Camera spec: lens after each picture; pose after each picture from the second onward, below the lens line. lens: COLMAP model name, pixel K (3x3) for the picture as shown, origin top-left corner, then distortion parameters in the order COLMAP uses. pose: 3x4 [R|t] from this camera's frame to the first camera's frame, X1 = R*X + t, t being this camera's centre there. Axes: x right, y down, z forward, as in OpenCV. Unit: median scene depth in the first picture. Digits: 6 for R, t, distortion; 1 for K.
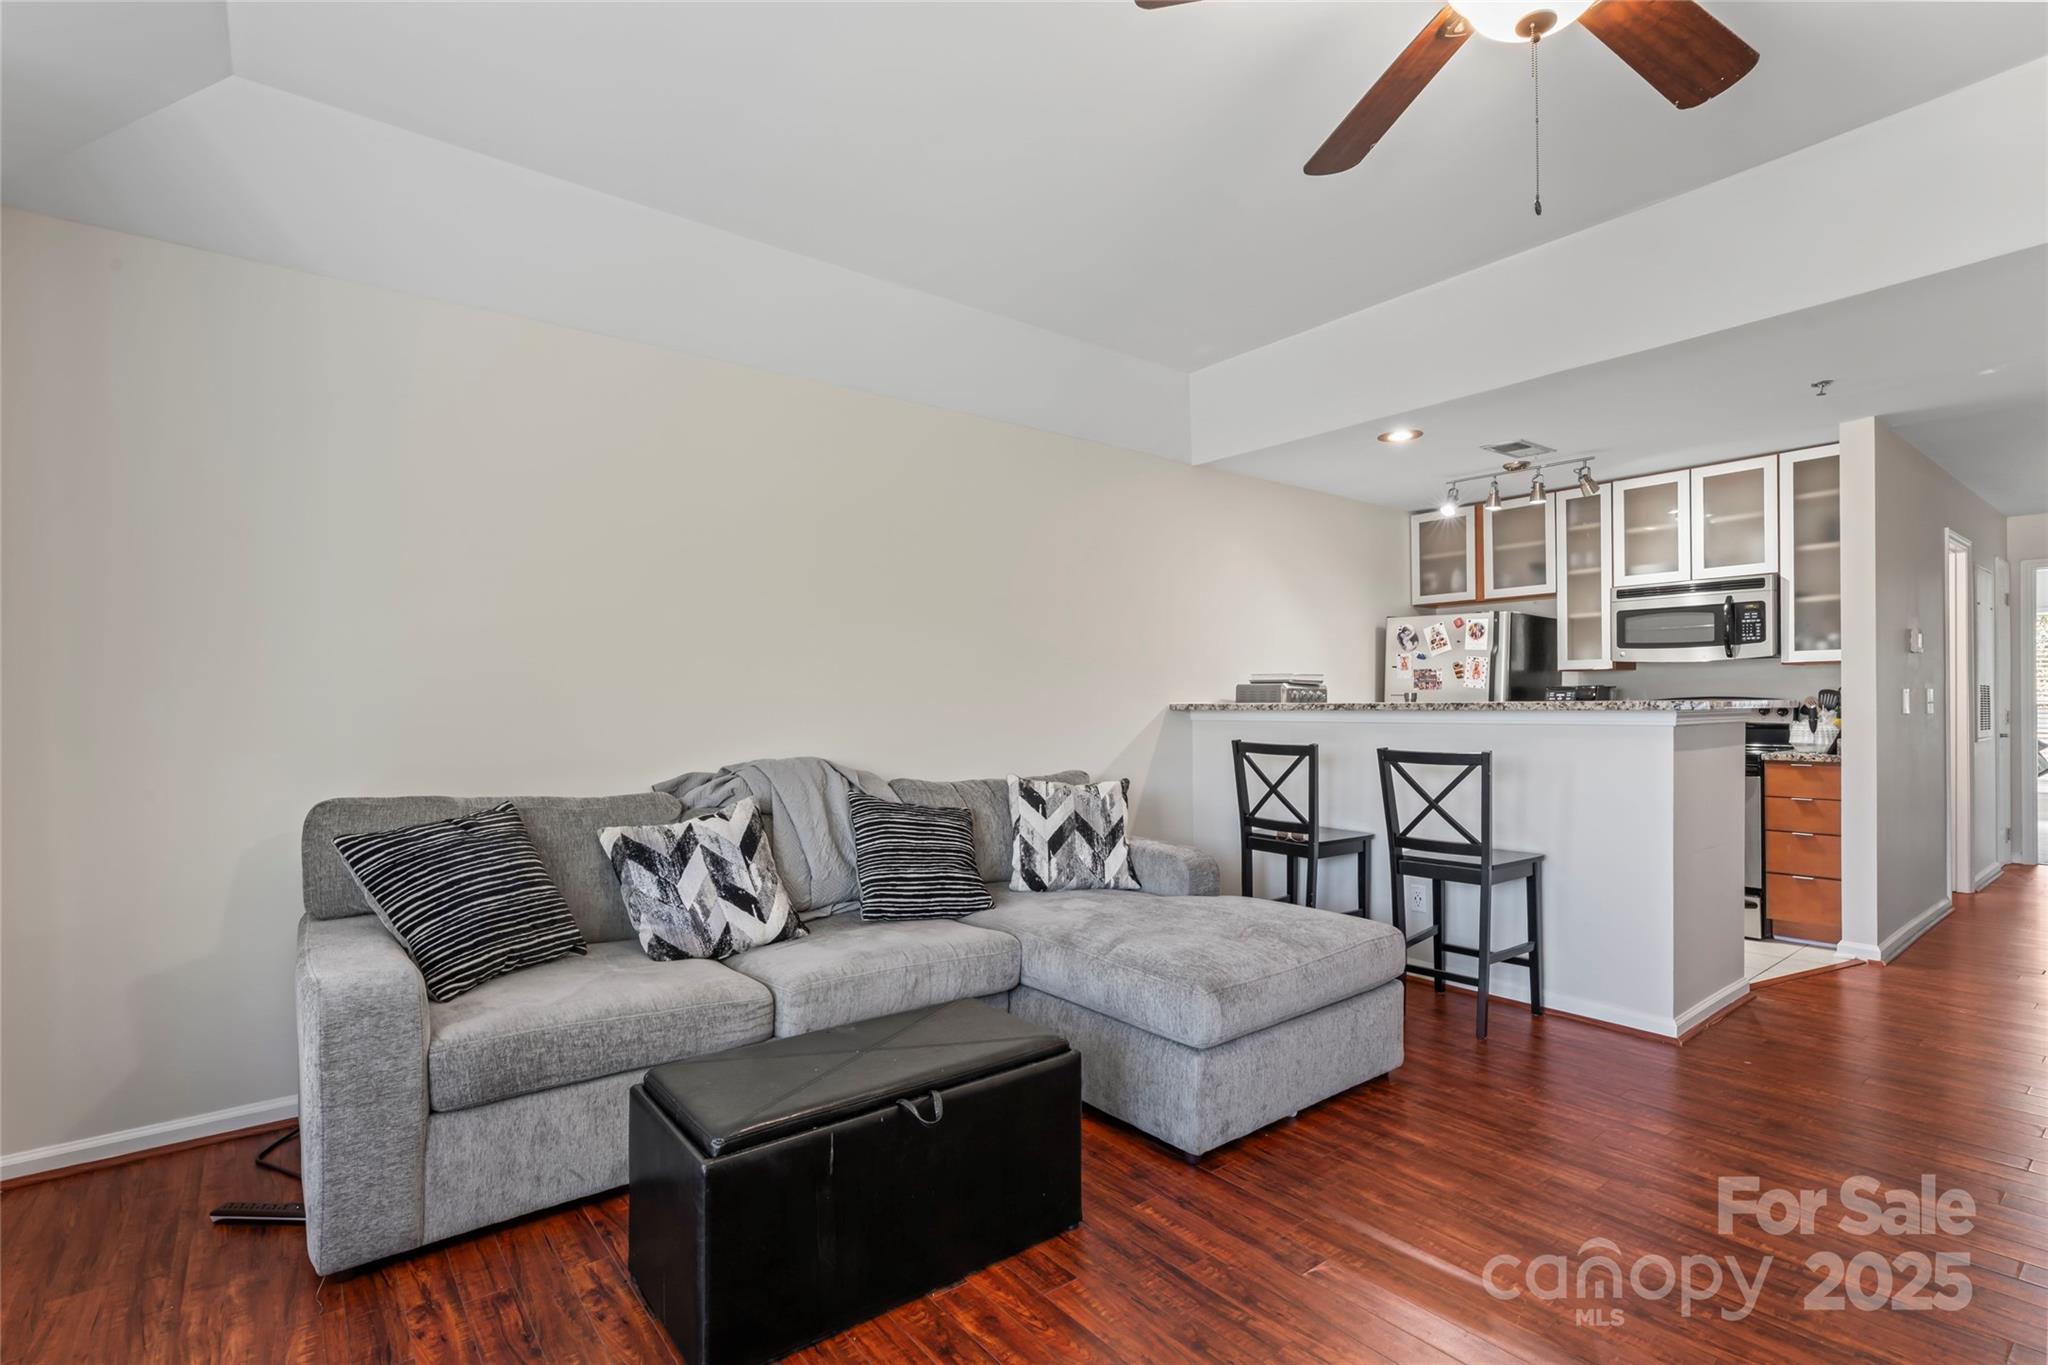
lens RADIAL K [[948.0, 0, 1020.7], [0, 948.0, 698.6], [0, 0, 1]] dist [-0.005712, -0.000465]
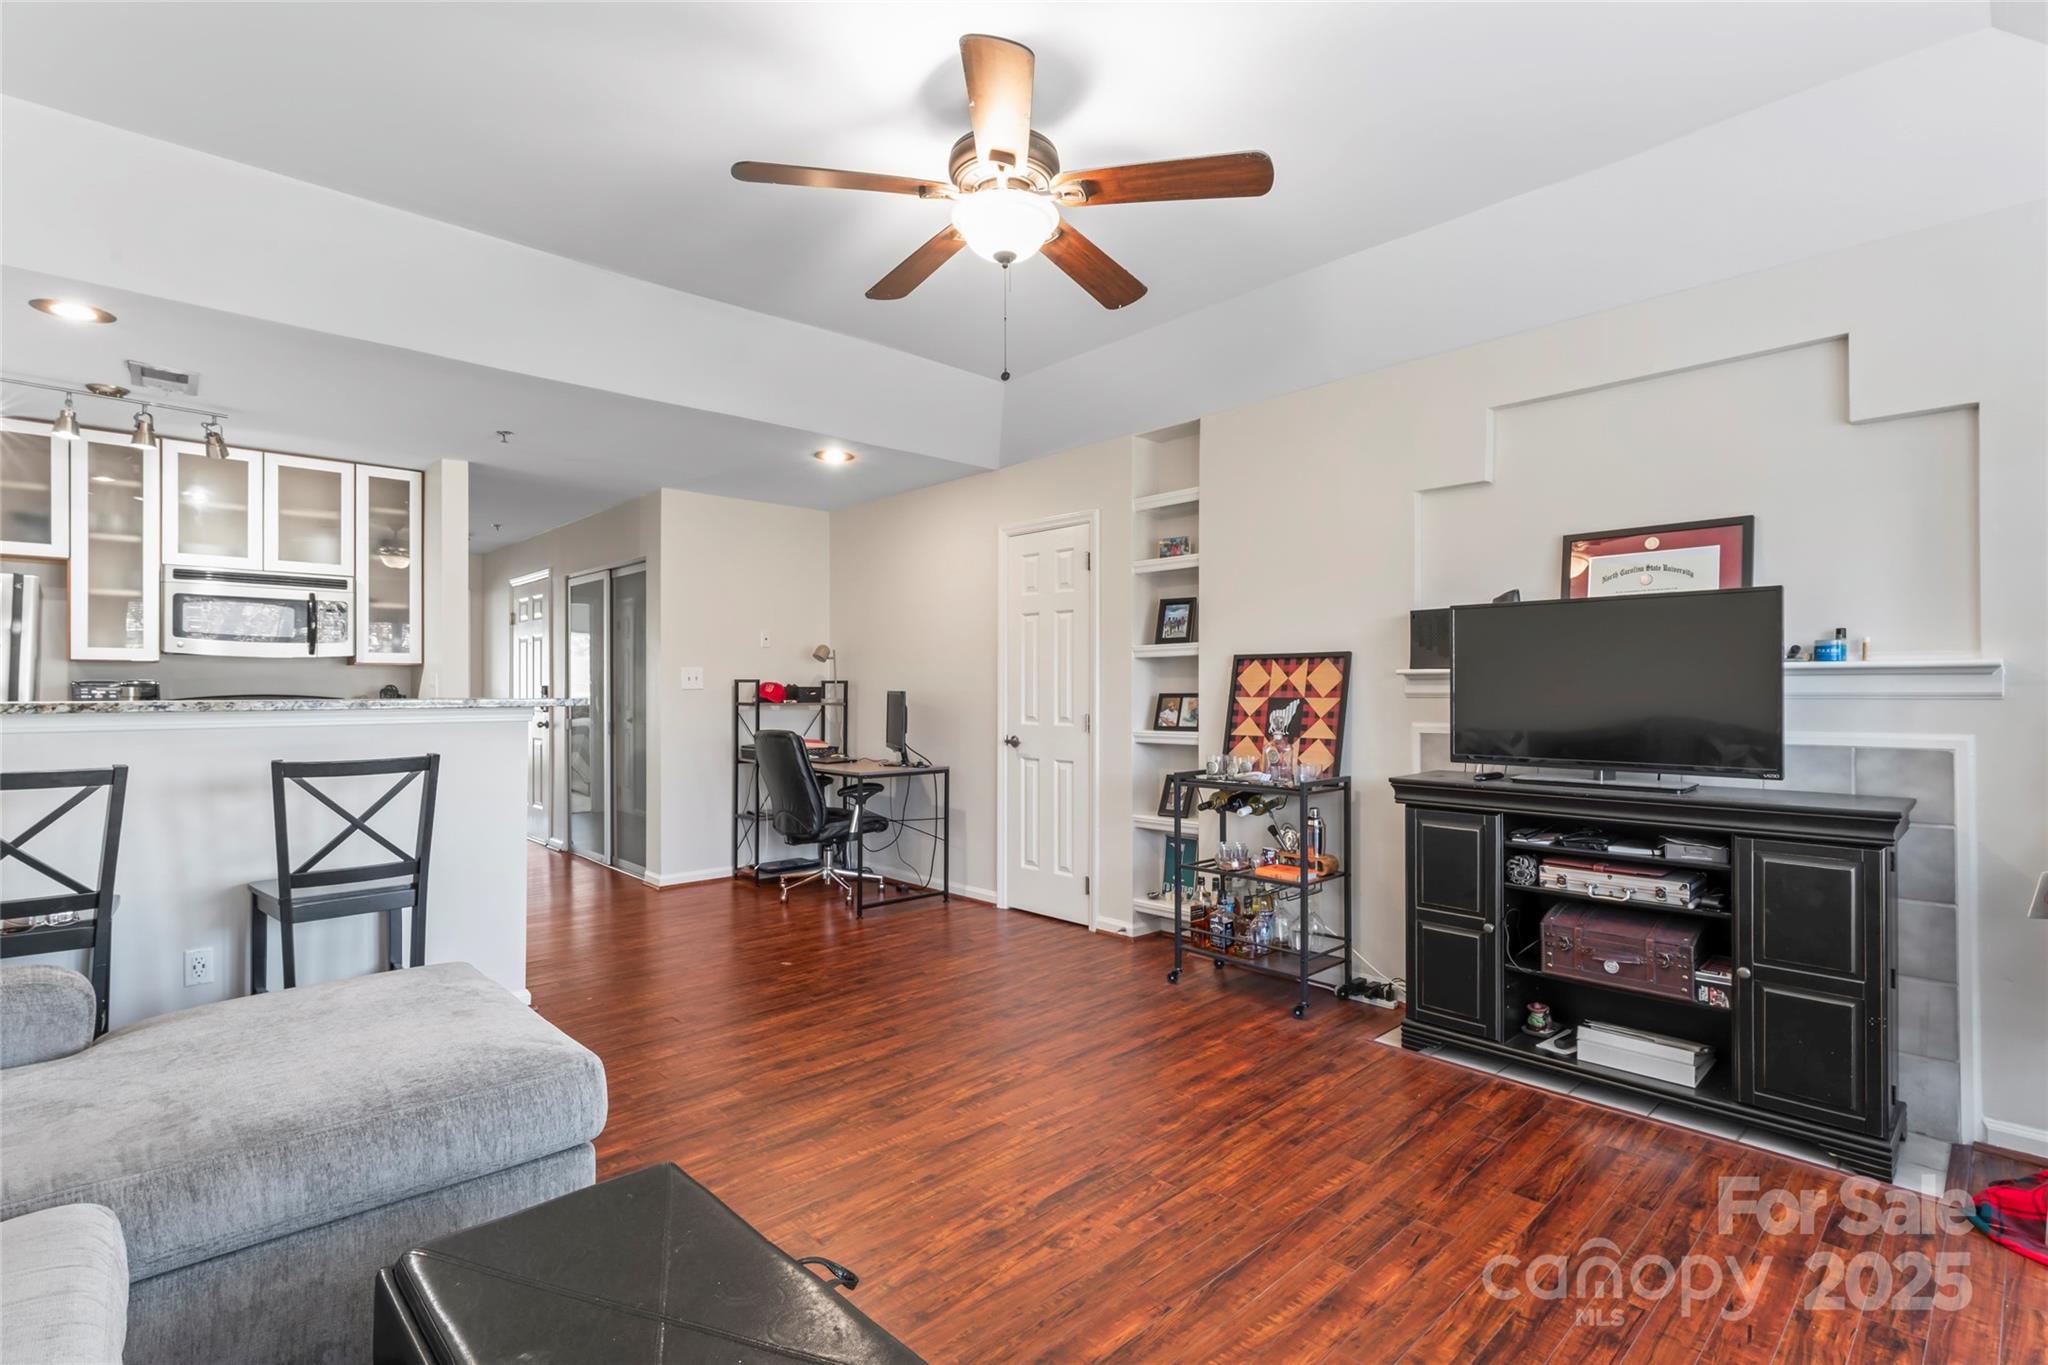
lens RADIAL K [[940.9, 0, 1028.7], [0, 940.9, 687.0], [0, 0, 1]] dist [-0.001878, -0.000051]
pose [[-0.123523, 0.008515, 0.992305, -0.312231], [0.002385, 0.999963, -0.008284, -0.000059], [-0.992339, 0.001343, -0.123539, 0.365303]]
